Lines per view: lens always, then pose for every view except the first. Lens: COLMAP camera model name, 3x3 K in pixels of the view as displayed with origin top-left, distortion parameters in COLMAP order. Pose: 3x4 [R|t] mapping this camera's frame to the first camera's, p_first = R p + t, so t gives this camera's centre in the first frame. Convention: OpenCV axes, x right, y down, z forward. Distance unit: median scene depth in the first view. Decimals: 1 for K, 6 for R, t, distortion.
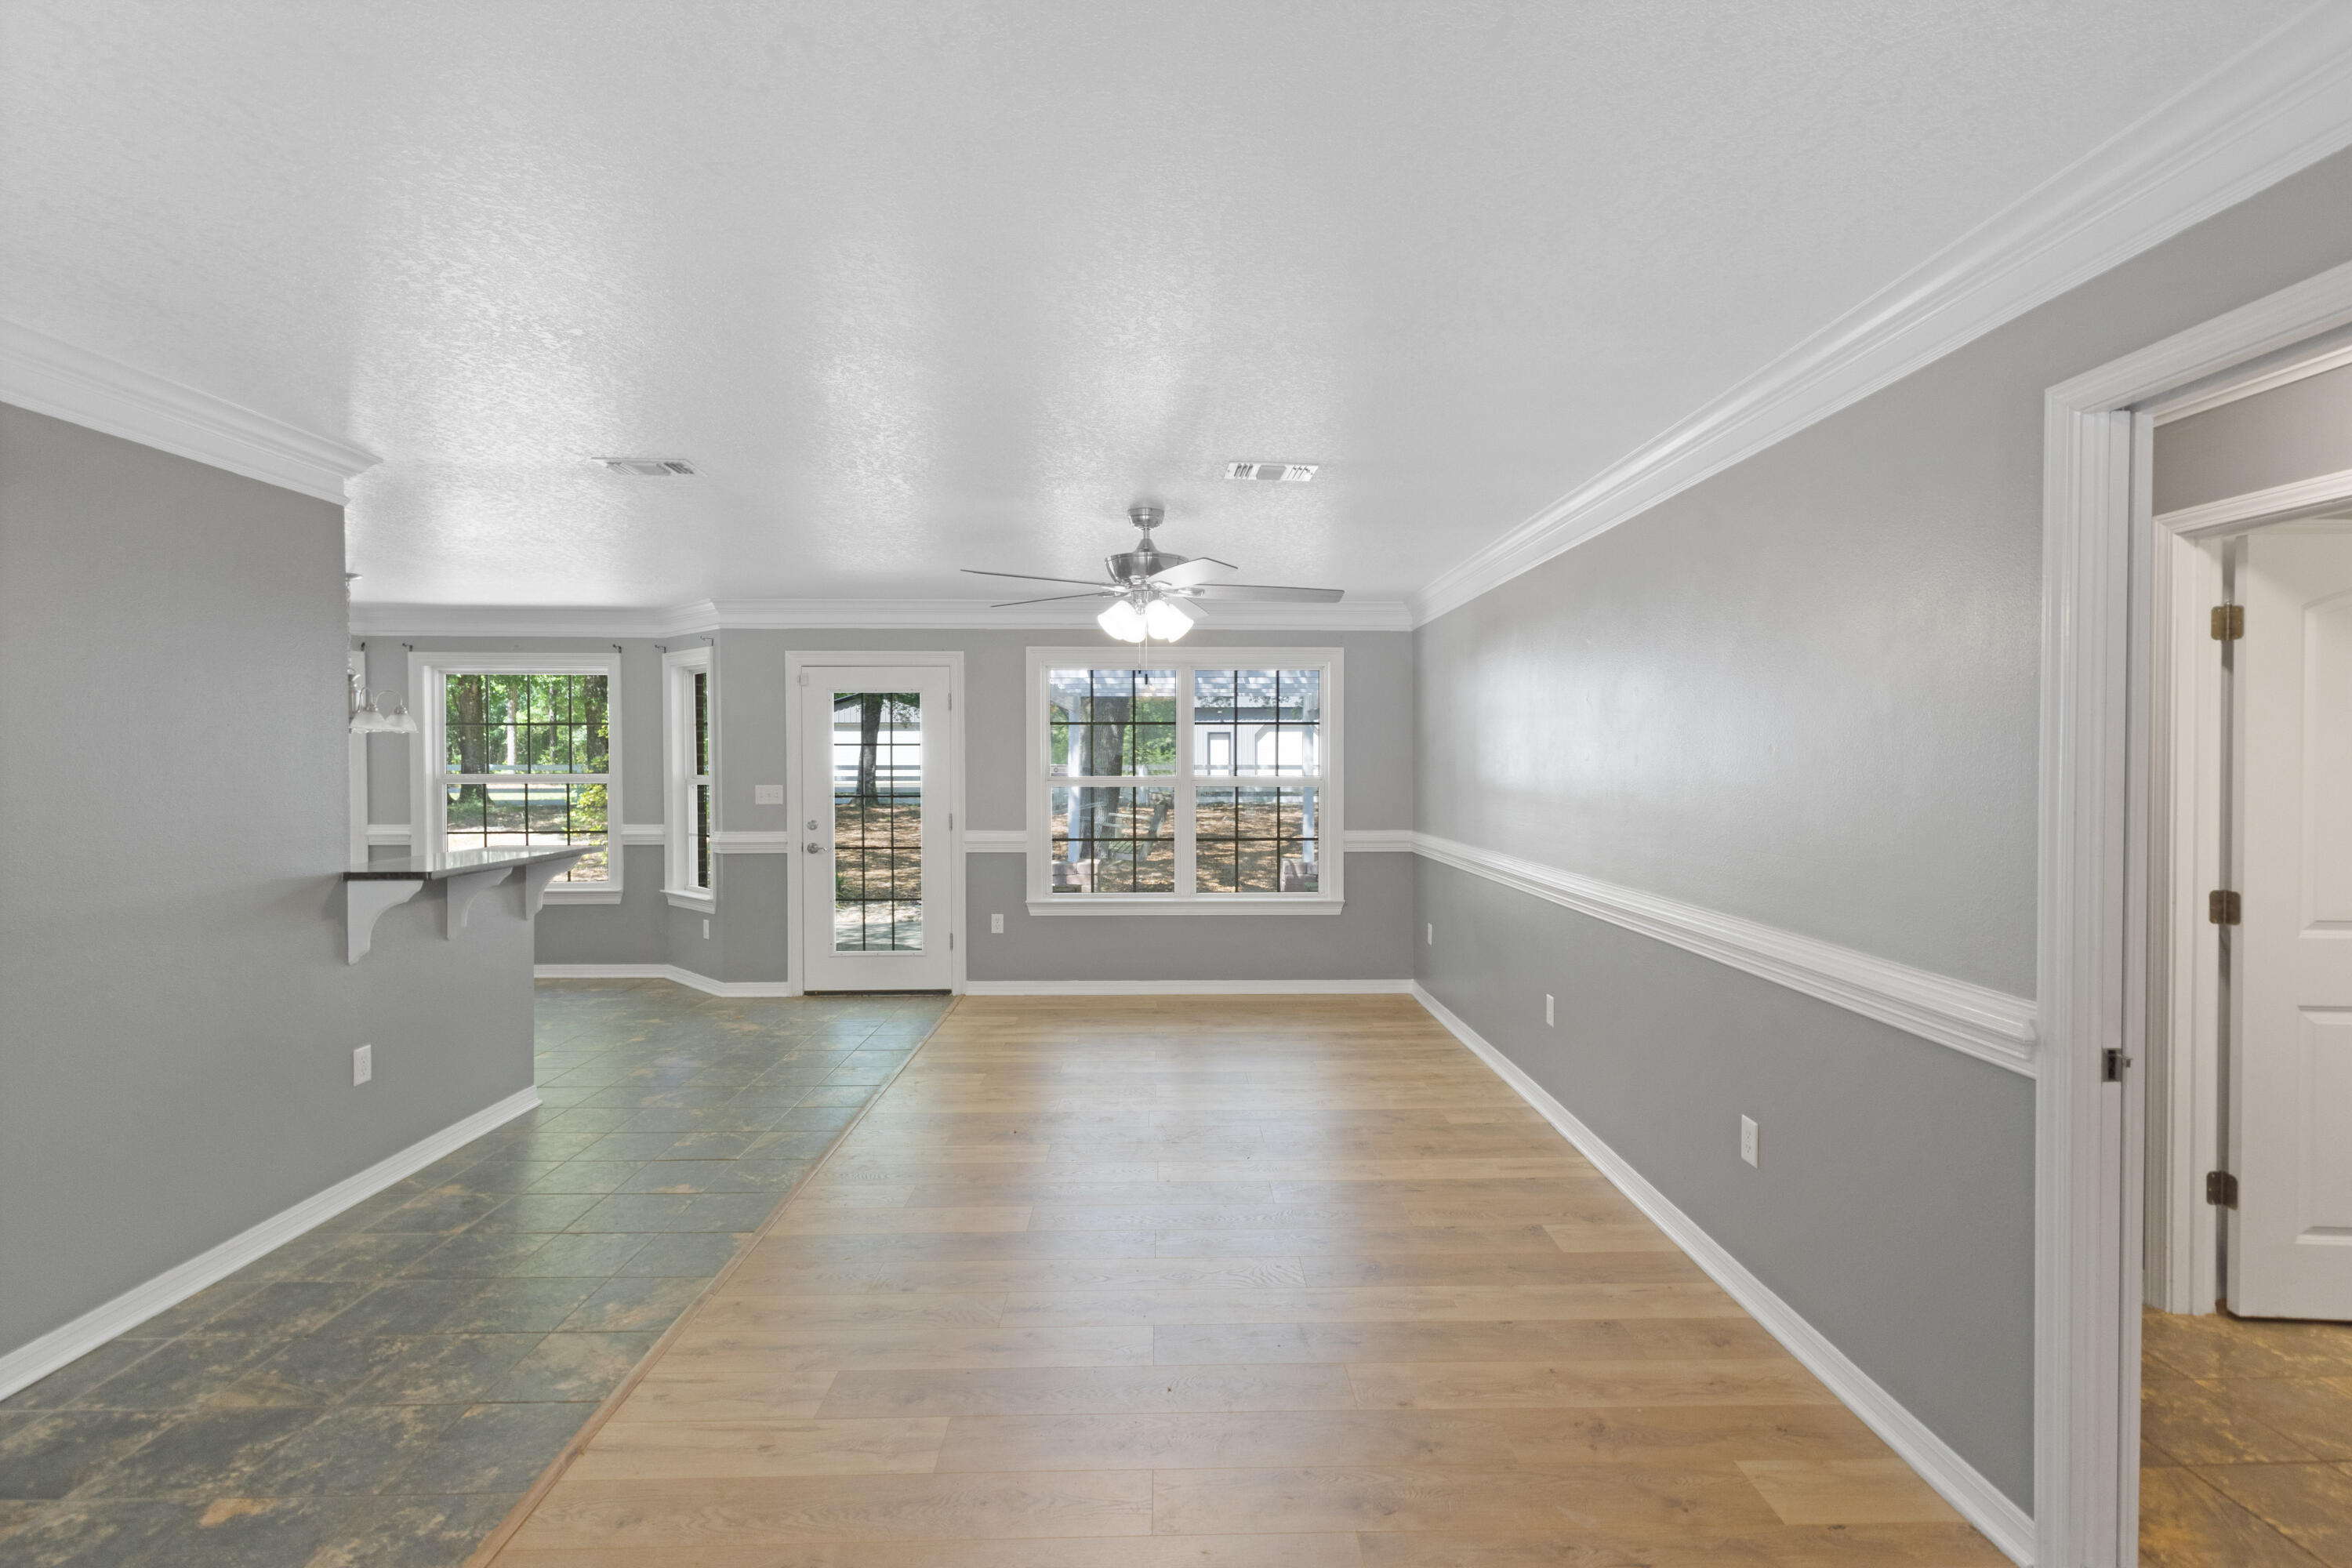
lens RADIAL K [[1119.1, 0, 1213.8], [0, 1119.1, 764.3], [0, 0, 1]] dist [0.004591, -0.002614]
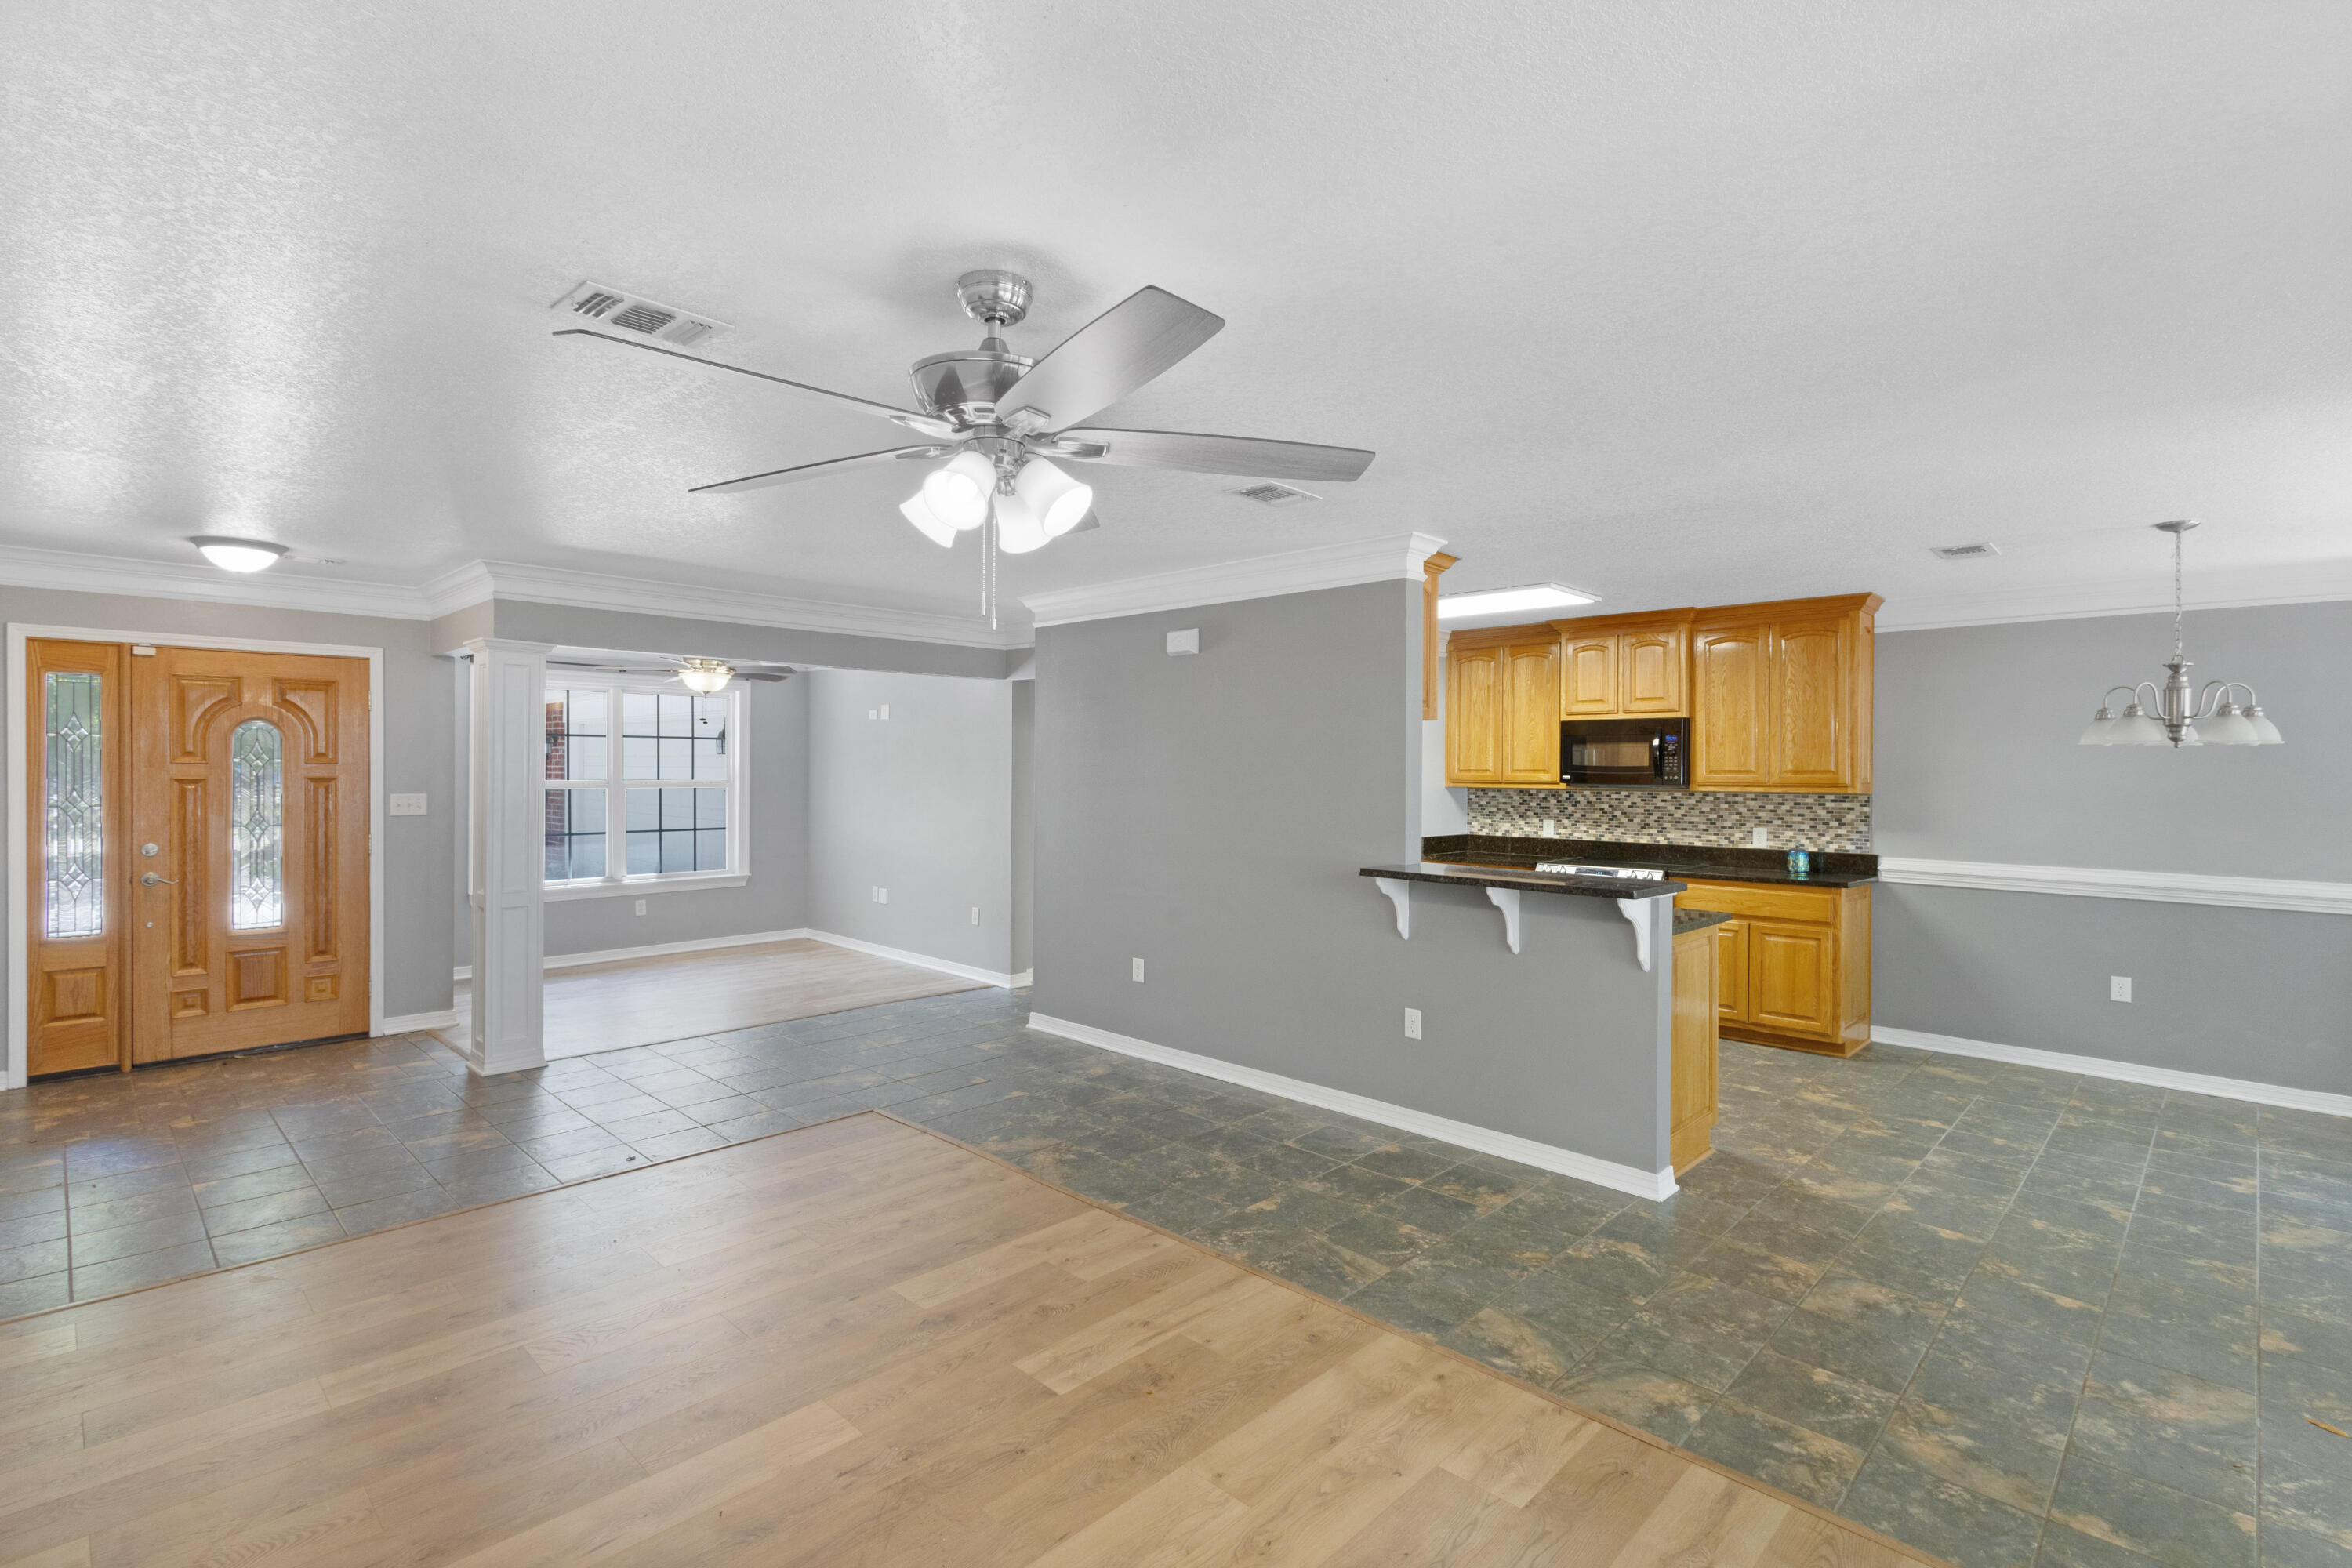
lens RADIAL K [[1076.4, 0, 1171.4], [0, 1076.4, 769.4], [0, 0, 1]] dist [-0.000750, -0.000563]
pose [[-0.728100, -0.006569, -0.685439, 0.205018], [-0.012910, 0.999908, 0.004131, -0.011078], [0.685349, 0.011857, -0.728118, 1.374507]]
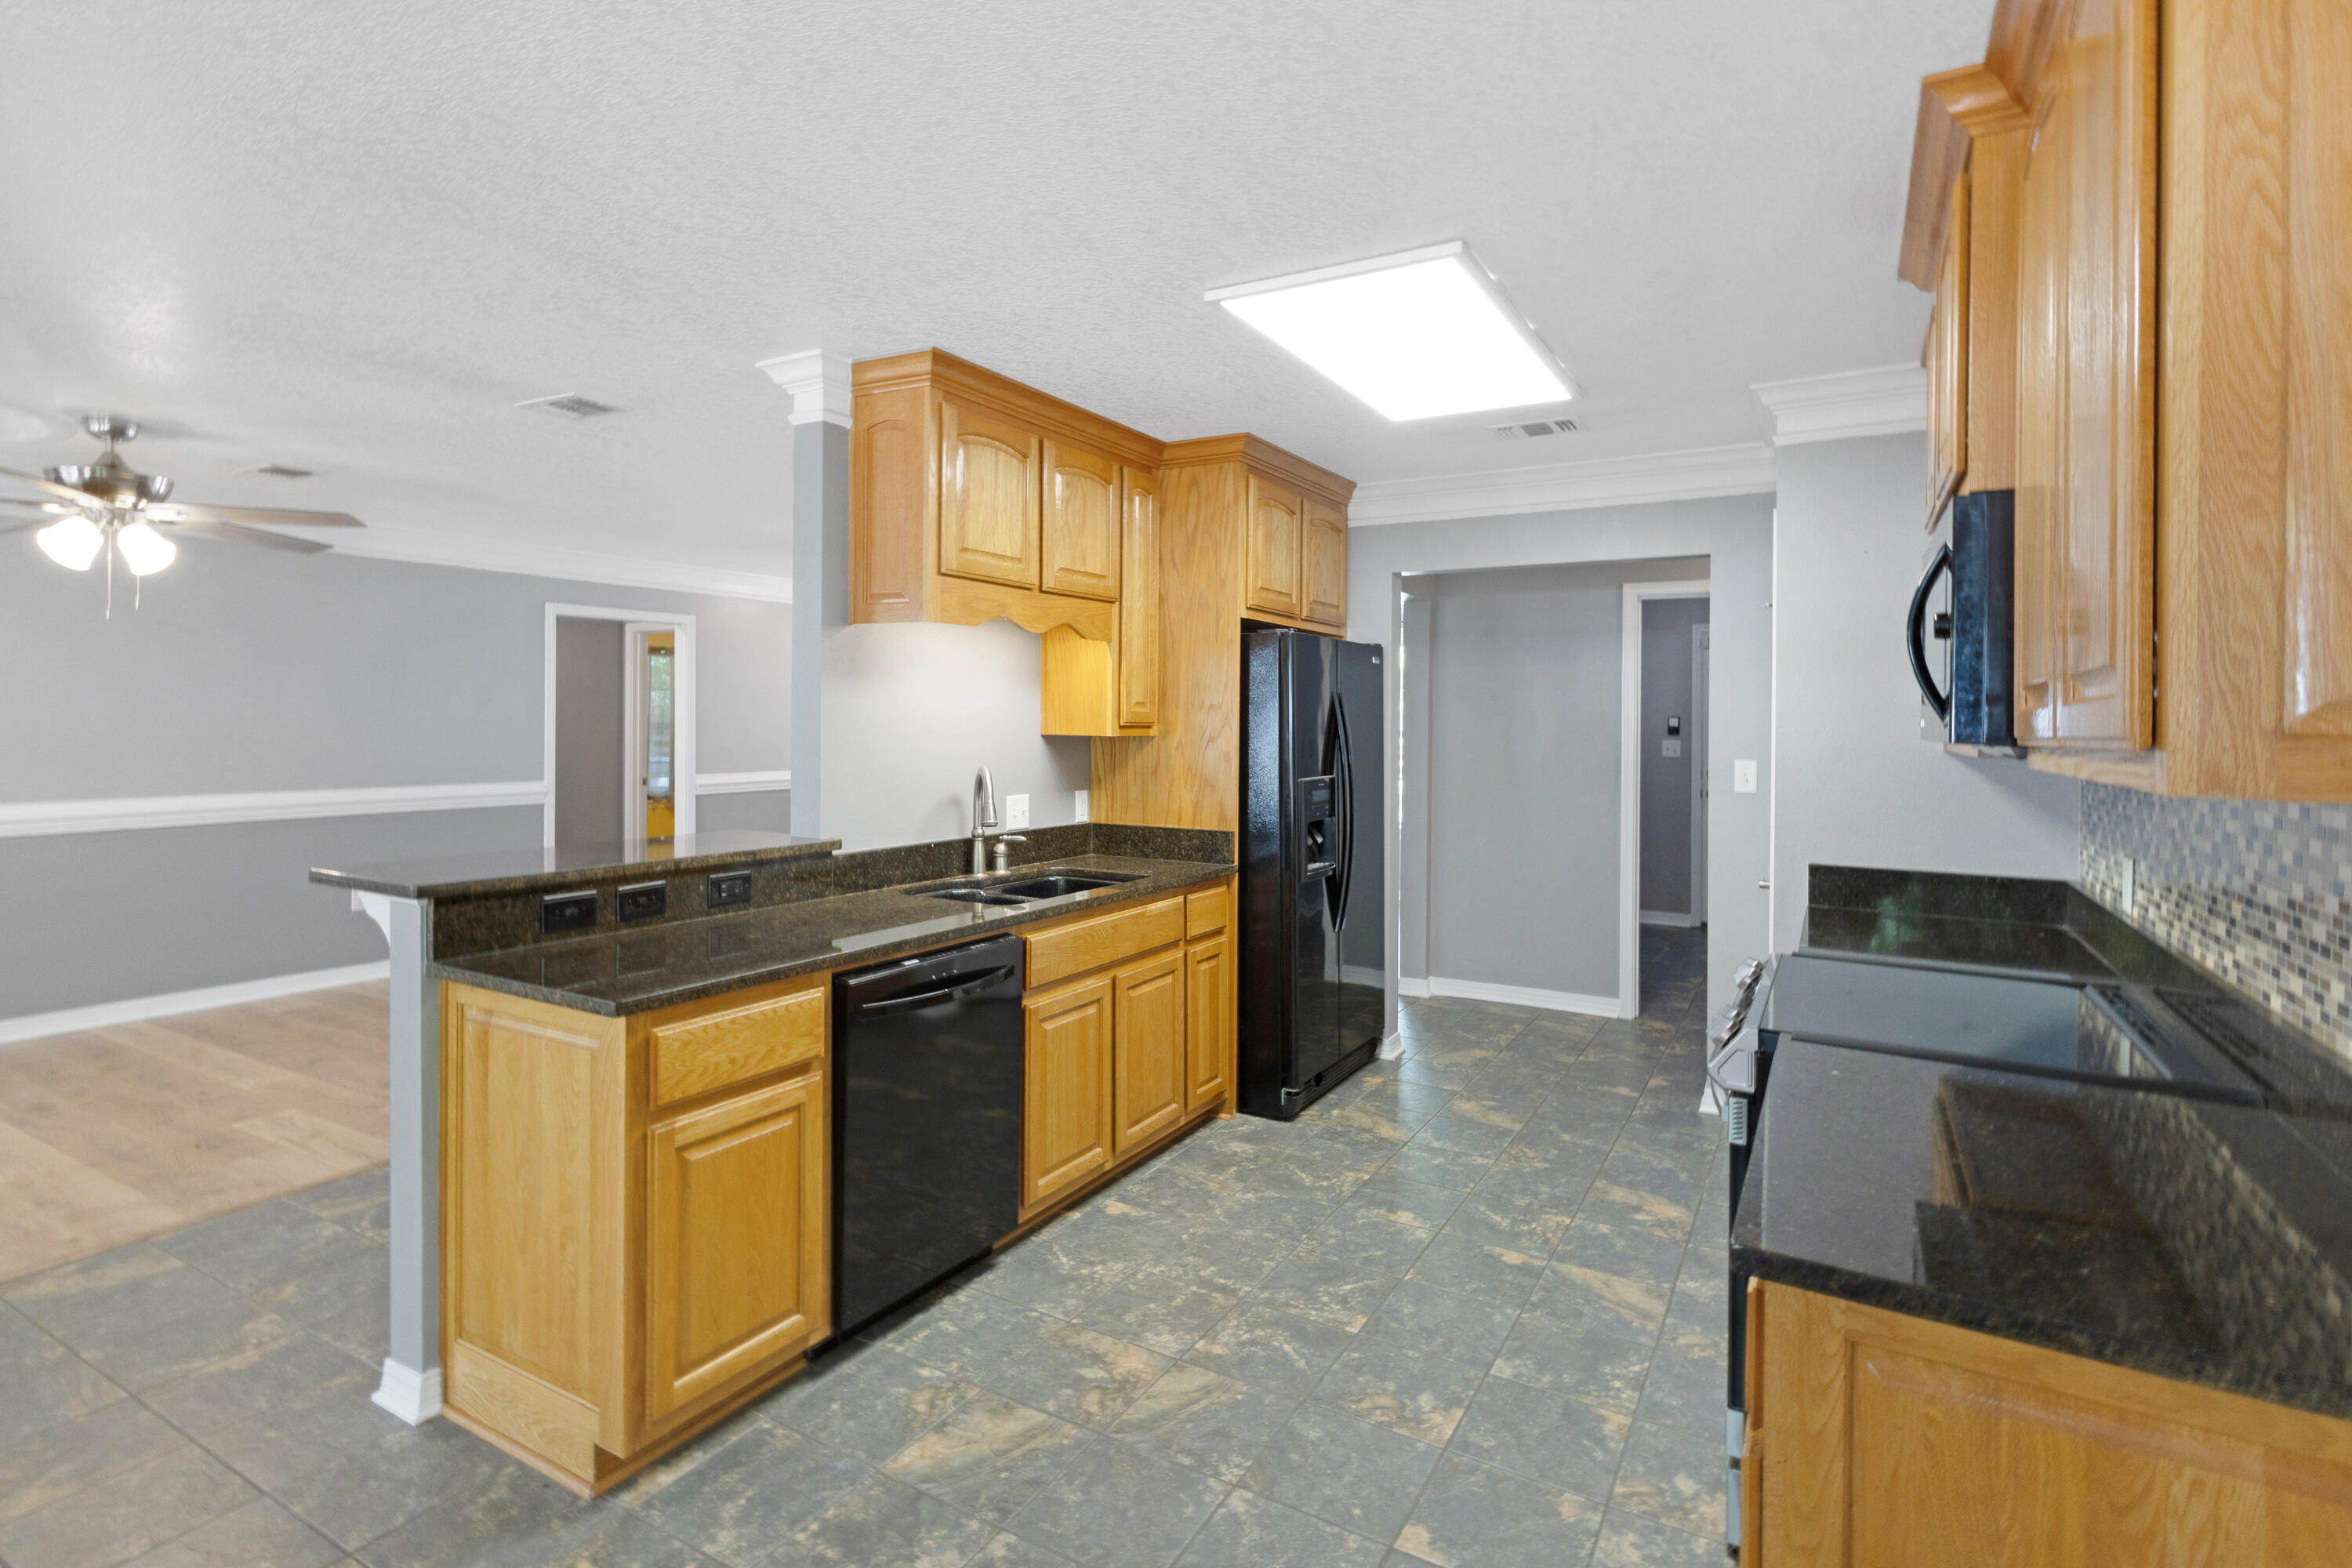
lens RADIAL K [[1119.1, 0, 1240.7], [0, 1119.1, 731.0], [0, 0, 1]] dist [0.004591, -0.002614]
pose [[-0.862218, -0.013802, 0.506350, -1.232034], [-0.006573, 0.999849, 0.016062, -0.002976], [-0.506495, 0.010521, -0.862179, 1.277209]]
